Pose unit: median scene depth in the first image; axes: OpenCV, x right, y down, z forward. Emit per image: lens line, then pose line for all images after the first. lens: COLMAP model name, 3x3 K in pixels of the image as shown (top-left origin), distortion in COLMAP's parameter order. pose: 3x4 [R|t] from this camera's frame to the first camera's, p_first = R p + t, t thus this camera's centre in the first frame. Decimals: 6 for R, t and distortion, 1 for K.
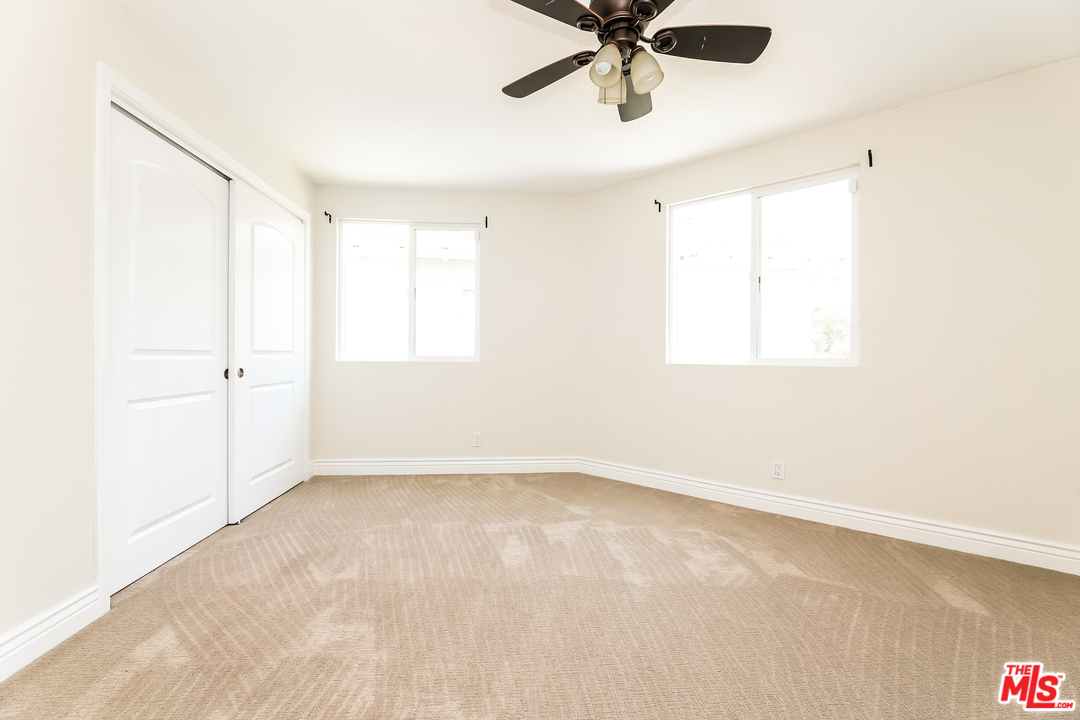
lens RADIAL K [[459.1, 0, 536.0], [0, 459.1, 352.4], [0, 0, 1]] dist [-0.001335, -0.000234]
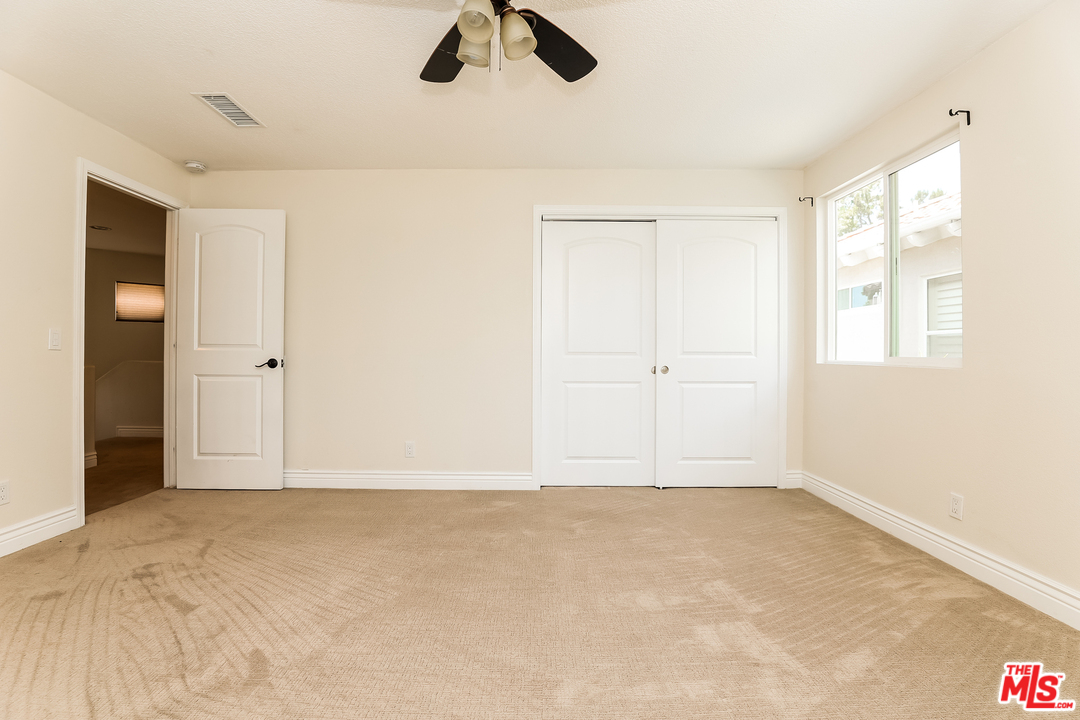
lens RADIAL K [[459.1, 0, 536.0], [0, 459.1, 352.4], [0, 0, 1]] dist [-0.001335, -0.000234]
pose [[-0.037001, -0.009340, -0.999272, 0.621672], [-0.000391, 0.999956, -0.009332, 0.008327], [0.999315, 0.000046, -0.037003, 0.684819]]
